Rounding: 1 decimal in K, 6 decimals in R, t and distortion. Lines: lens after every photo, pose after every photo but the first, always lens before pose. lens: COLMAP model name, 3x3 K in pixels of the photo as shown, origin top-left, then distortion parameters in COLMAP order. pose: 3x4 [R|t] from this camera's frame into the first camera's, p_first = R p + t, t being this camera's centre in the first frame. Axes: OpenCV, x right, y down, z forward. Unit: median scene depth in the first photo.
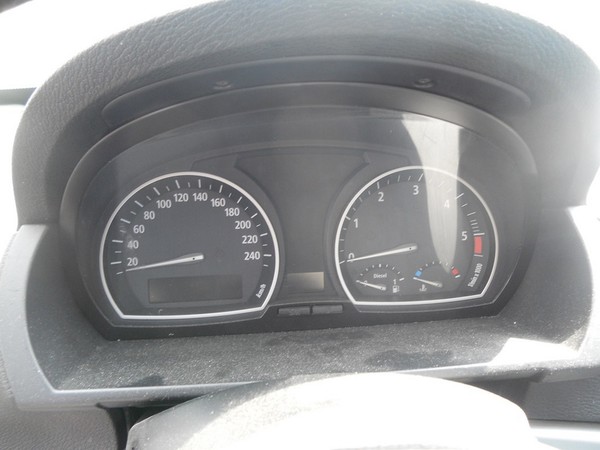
lens RADIAL K [[463.1, 0, 297.8], [0, 463.1, 224.2], [0, 0, 1]] dist [-0.028163, 0.001207]
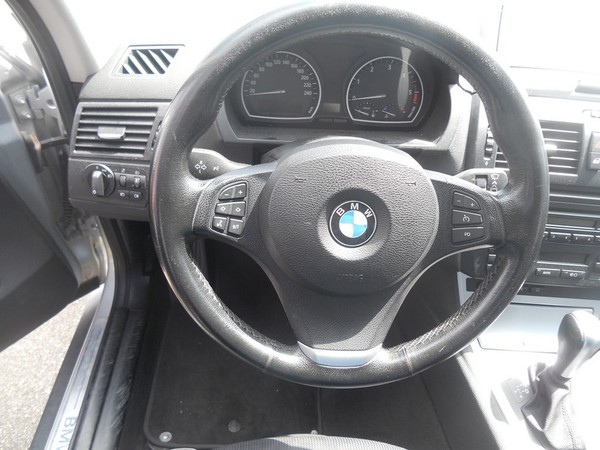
lens RADIAL K [[463.1, 0, 304.9], [0, 463.1, 224.6], [0, 0, 1]] dist [-0.028163, 0.001207]
pose [[0.995963, 0.089745, -0.001758, -0.054674], [-0.083751, 0.936127, 0.341543, -0.092212], [0.032298, -0.340017, 0.939865, -1.234442]]
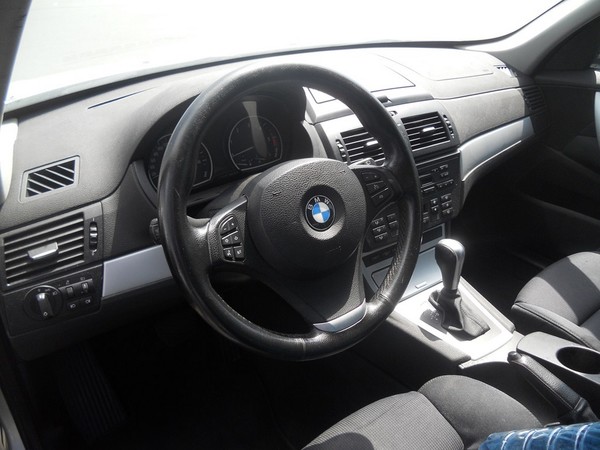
lens RADIAL K [[463.1, 0, 296.6], [0, 463.1, 235.8], [0, 0, 1]] dist [-0.028163, 0.001207]
pose [[0.855153, -0.282362, 0.434725, -0.869975], [0.216093, 0.956465, 0.196161, 0.073089], [-0.471188, -0.073807, 0.878940, -1.551047]]
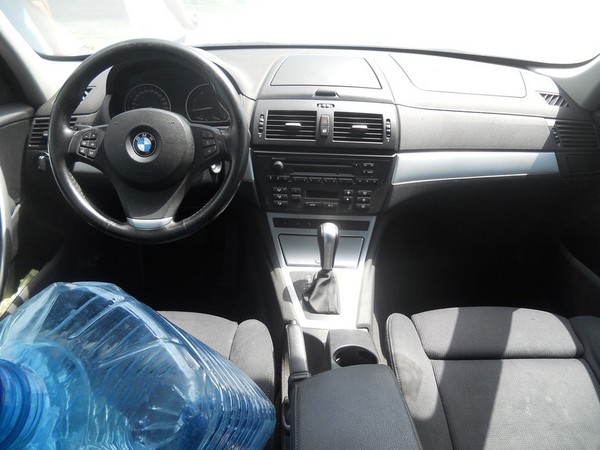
lens RADIAL K [[463.1, 0, 299.1], [0, 463.1, 226.6], [0, 0, 1]] dist [-0.028163, 0.001207]
pose [[0.996847, 0.044660, -0.065580, 1.258781], [-0.034836, 0.988969, 0.143969, 0.442068], [0.071286, -0.141230, 0.987407, -2.708905]]
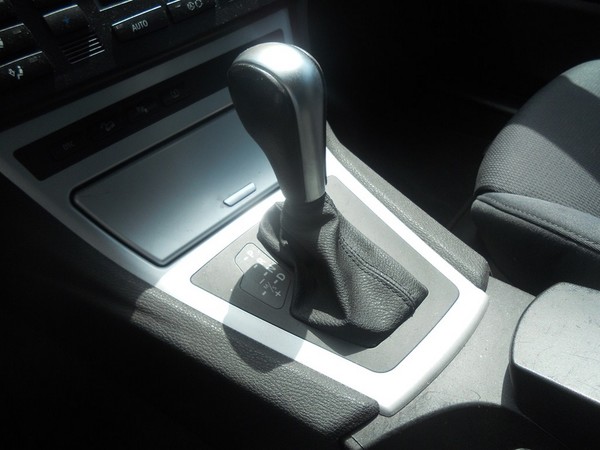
lens RADIAL K [[463.1, 0, 295.4], [0, 463.1, 228.4], [0, 0, 1]] dist [-0.028163, 0.001207]
pose [[0.727744, -0.530806, 0.434320, 0.735988], [0.330226, 0.826210, 0.456430, 0.802773], [-0.601115, -0.188740, 0.776555, -0.171099]]
